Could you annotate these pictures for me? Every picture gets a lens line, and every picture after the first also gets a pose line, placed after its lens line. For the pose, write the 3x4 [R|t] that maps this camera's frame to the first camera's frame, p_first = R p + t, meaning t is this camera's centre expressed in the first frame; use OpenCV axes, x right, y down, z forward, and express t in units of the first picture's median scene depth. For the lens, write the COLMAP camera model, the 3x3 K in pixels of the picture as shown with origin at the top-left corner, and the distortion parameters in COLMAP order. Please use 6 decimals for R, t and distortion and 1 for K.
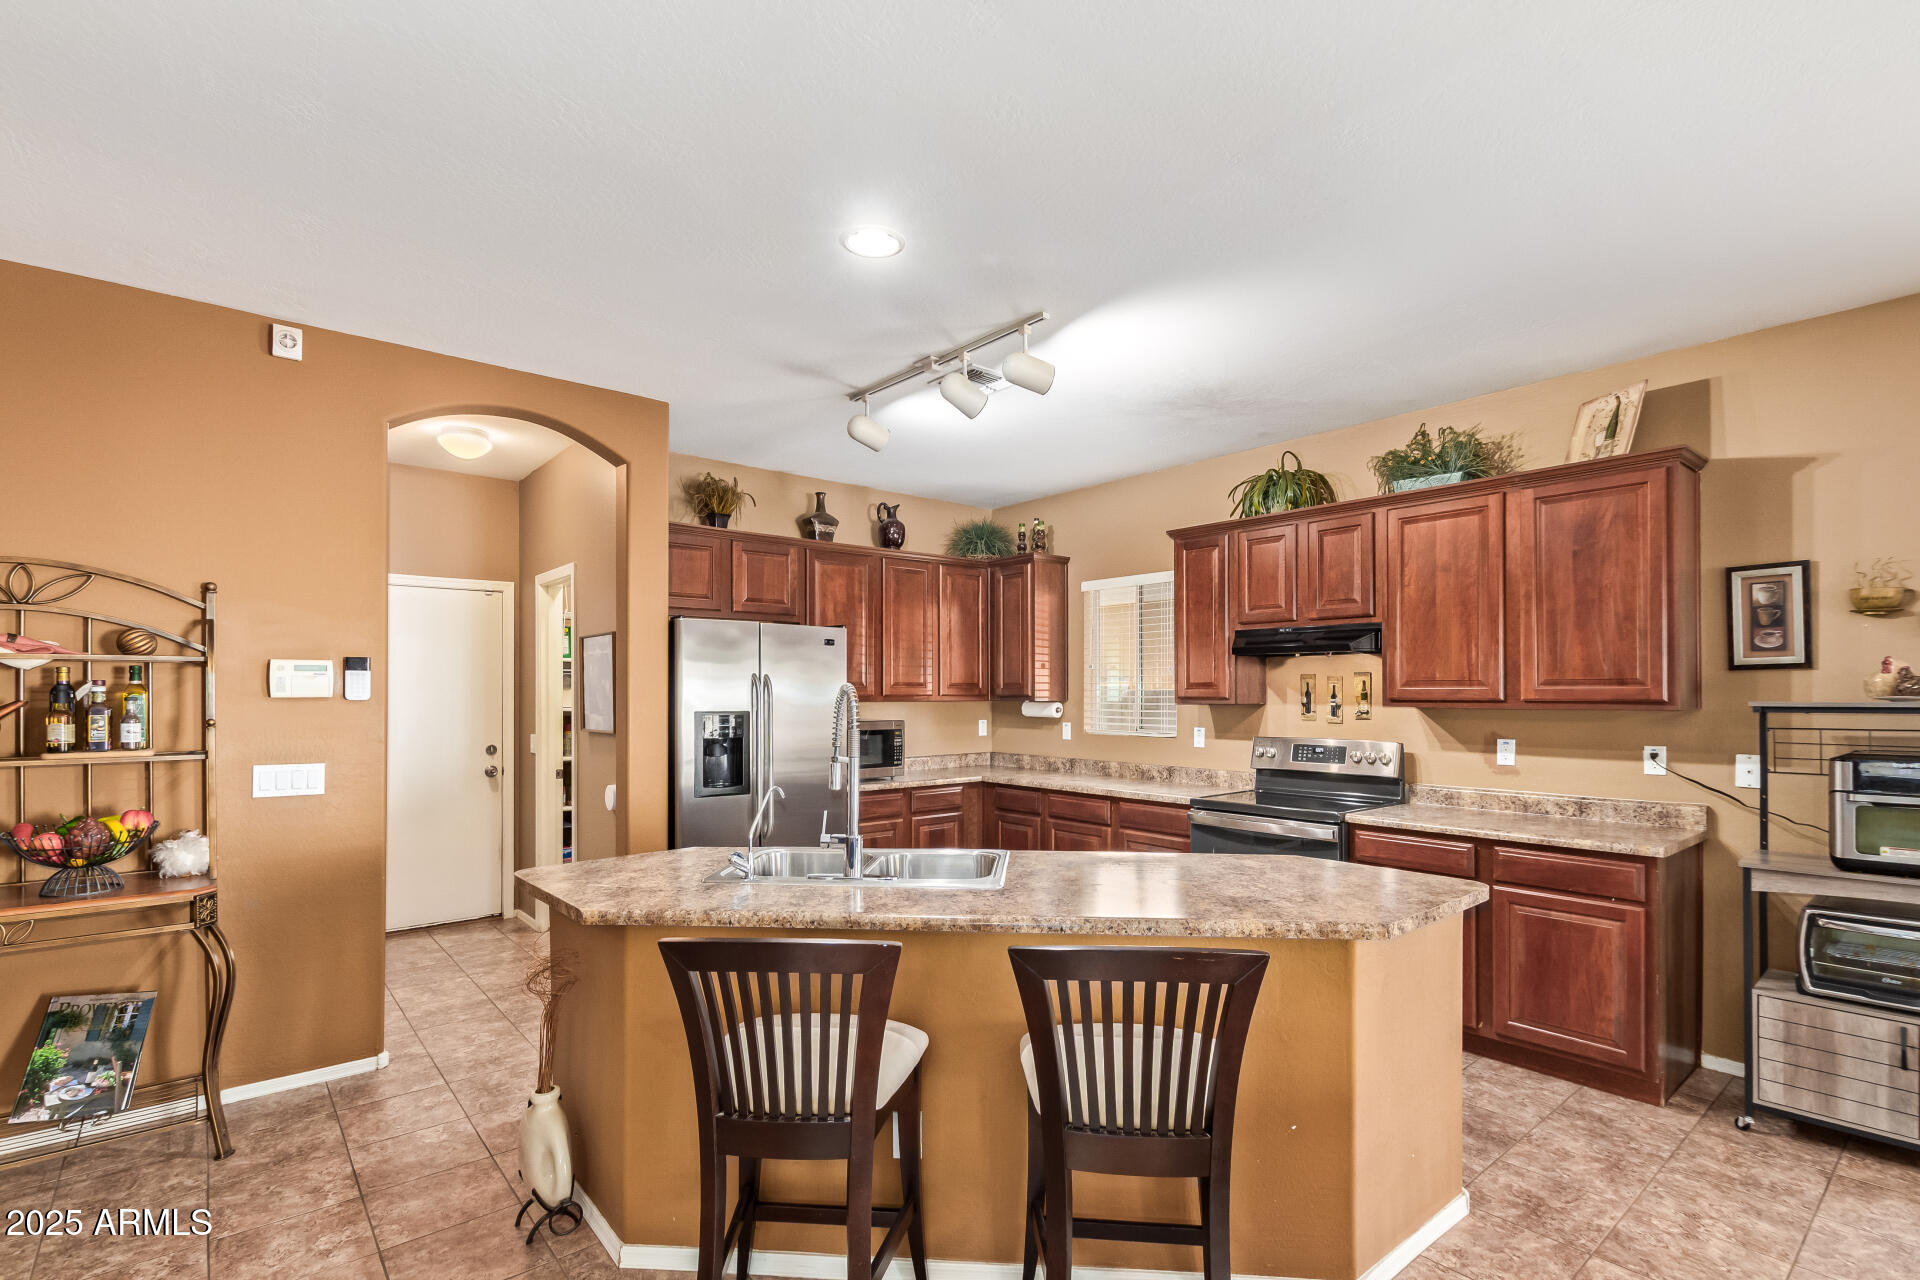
lens RADIAL K [[893.2, 0, 964.2], [0, 893.2, 685.3], [0, 0, 1]] dist [-0.001927, -0.000967]
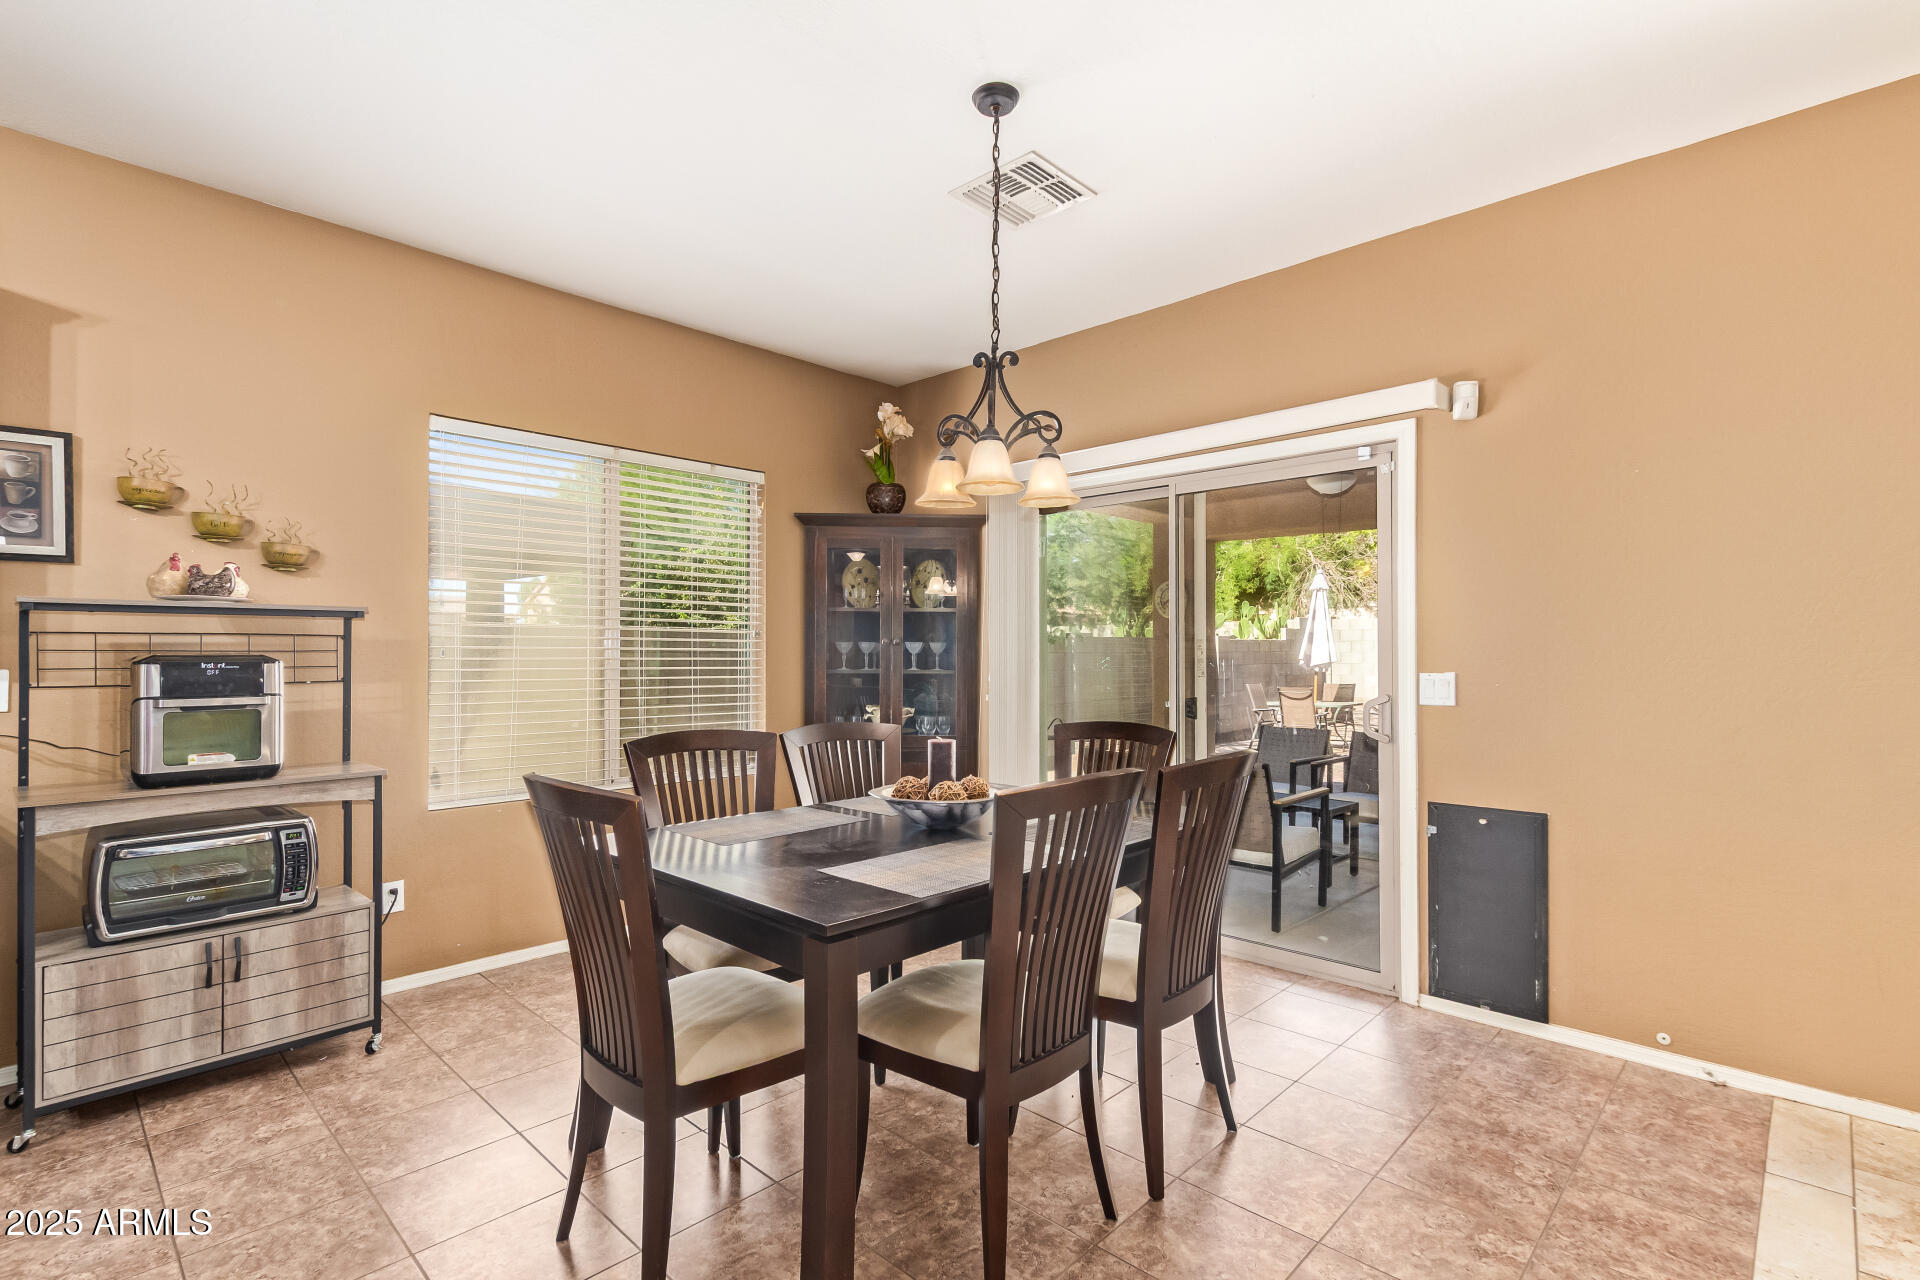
lens RADIAL K [[901.0, 0, 973.9], [0, 901.0, 645.4], [0, 0, 1]] dist [-0.003738, -0.000638]
pose [[-0.117225, 0.005093, 0.993092, 0.012033], [-0.013619, 0.999885, -0.006735, 0.052720], [-0.993012, -0.014314, -0.117142, 0.253369]]
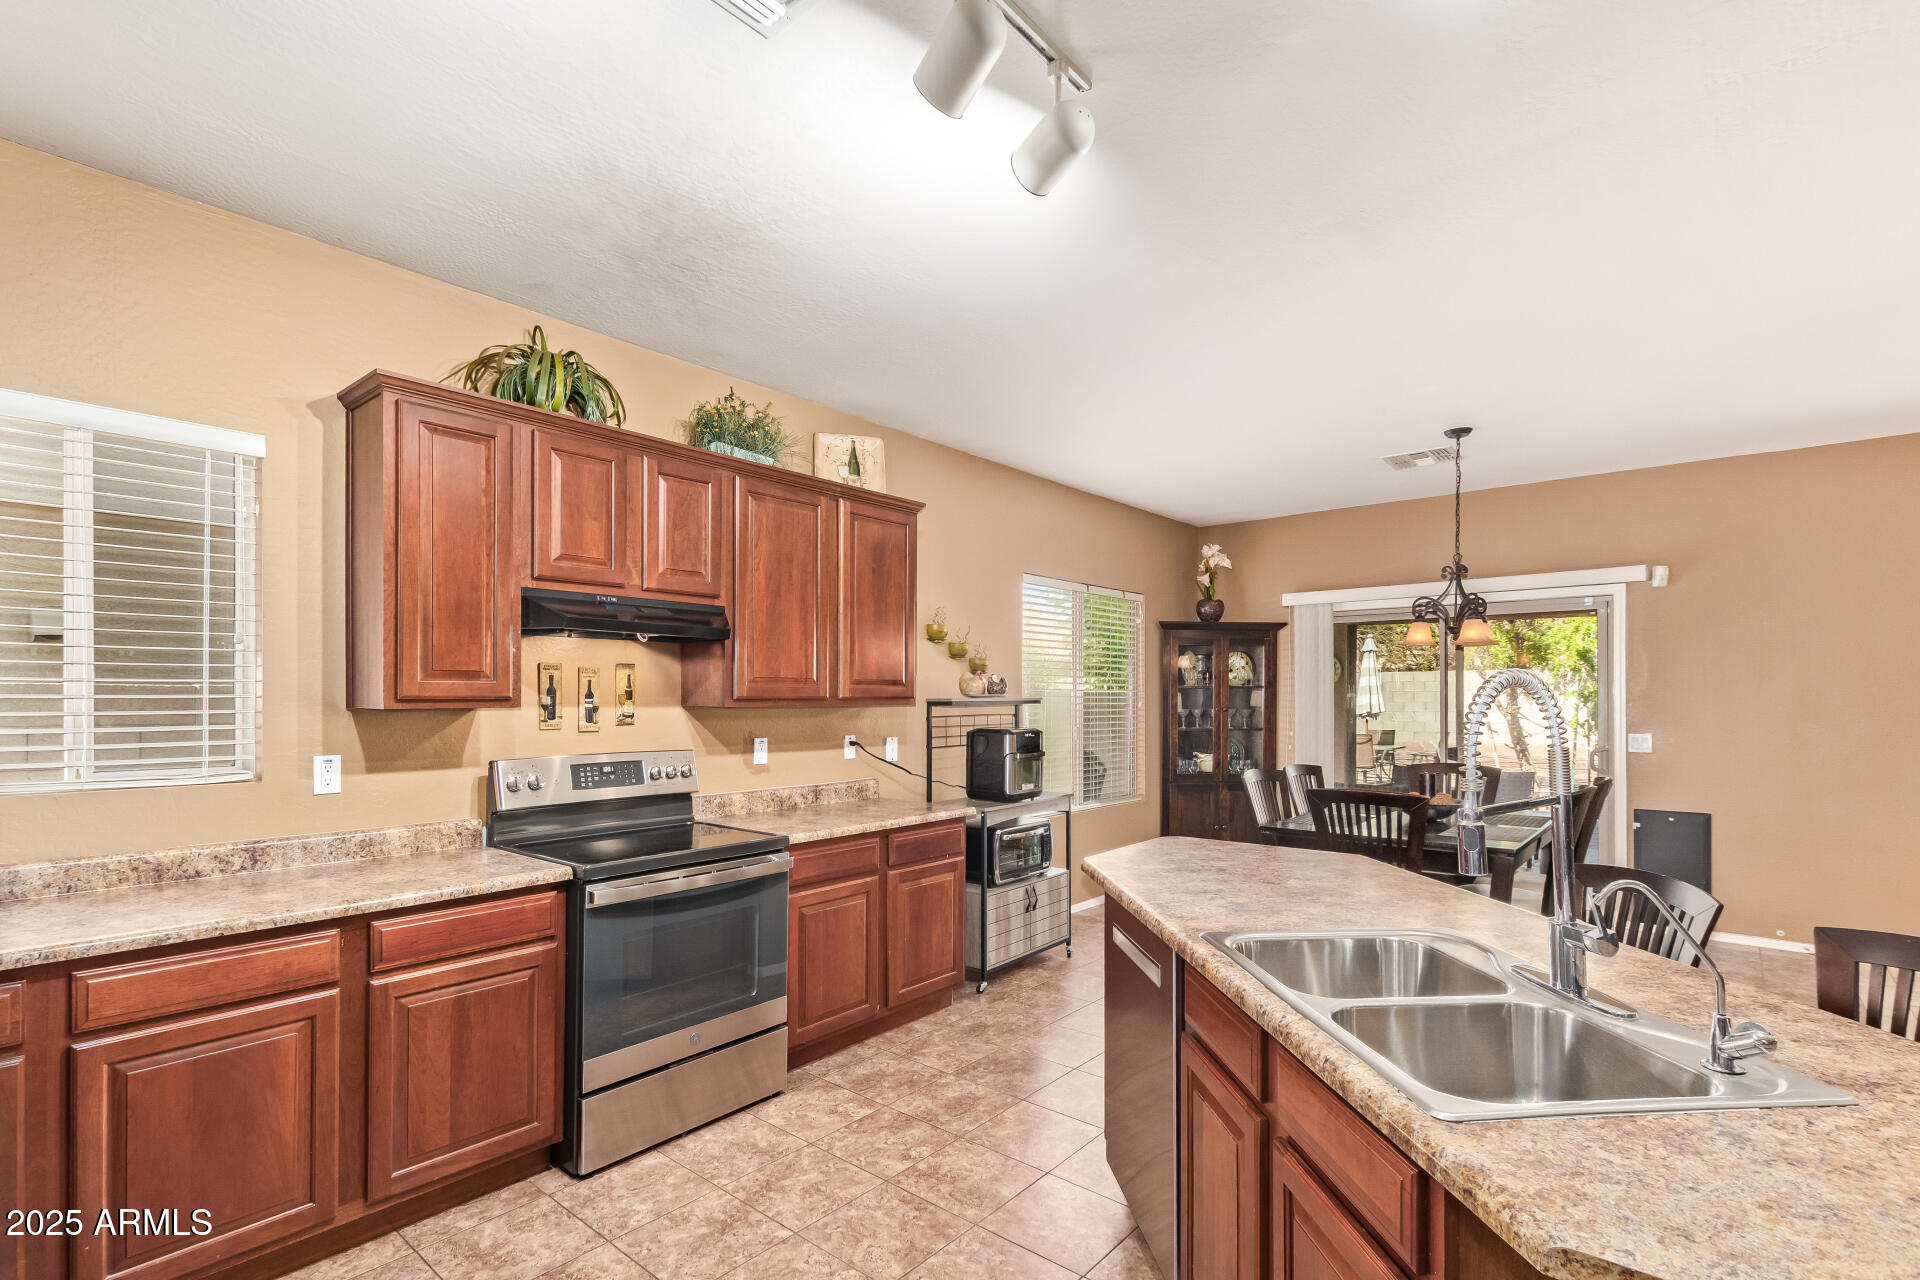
lens RADIAL K [[909.4, 0, 960.1], [0, 909.4, 695.0], [0, 0, 1]] dist [-0.001592, -0.000412]
pose [[-0.168590, -0.002833, 0.985682, -0.521519], [-0.011708, 0.999931, 0.000872, 0.011190], [-0.985617, -0.011393, -0.168611, 1.158876]]
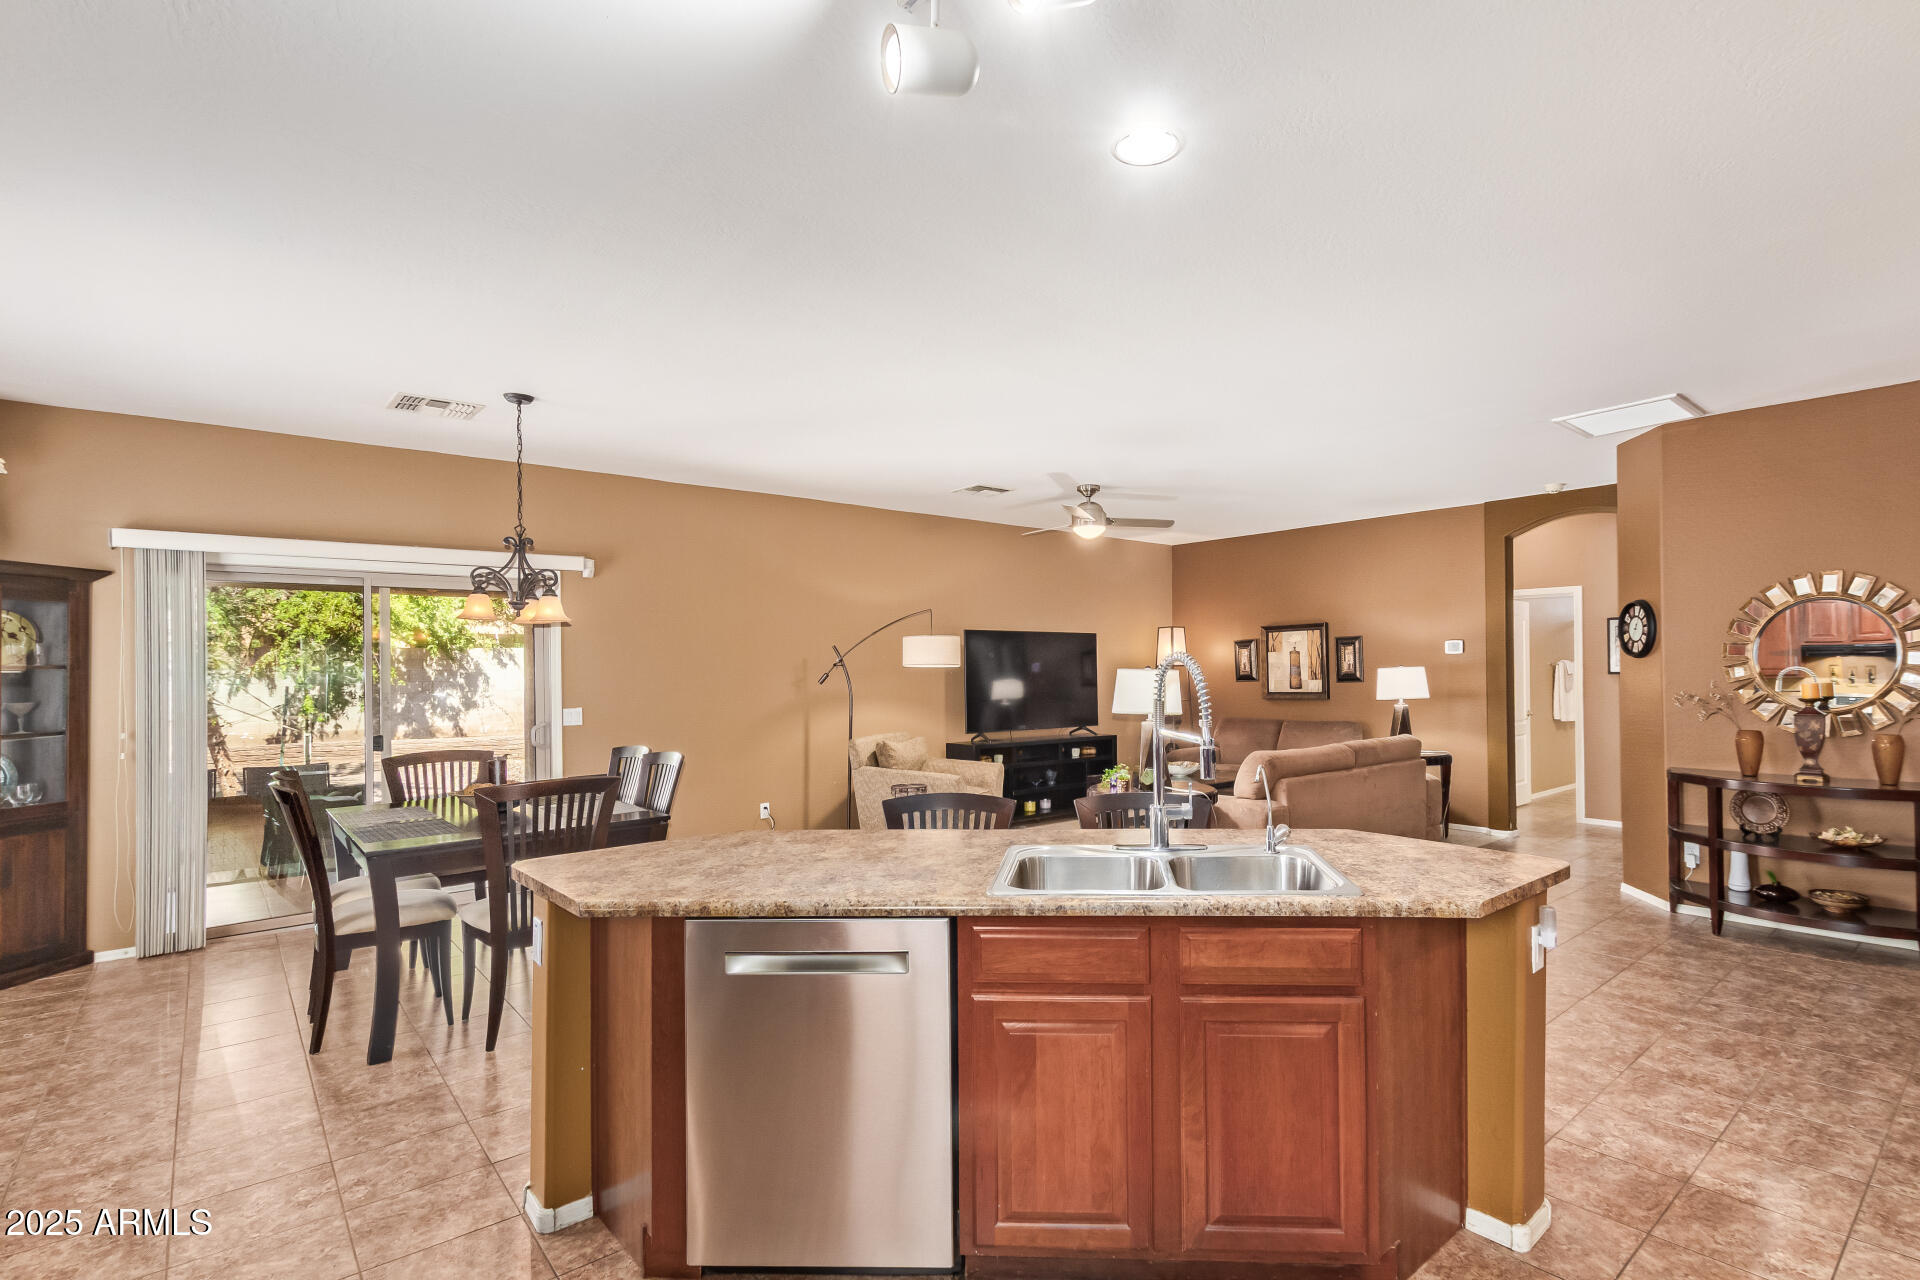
lens RADIAL K [[899.7, 0, 1057.3], [0, 899.7, 685.8], [0, 0, 1]] dist [-0.000201, -0.000163]
pose [[-0.999065, 0.009028, -0.042277, 0.018596], [0.008714, 0.999933, 0.007603, 0.017503], [0.042343, 0.007228, -0.999077, 1.530363]]
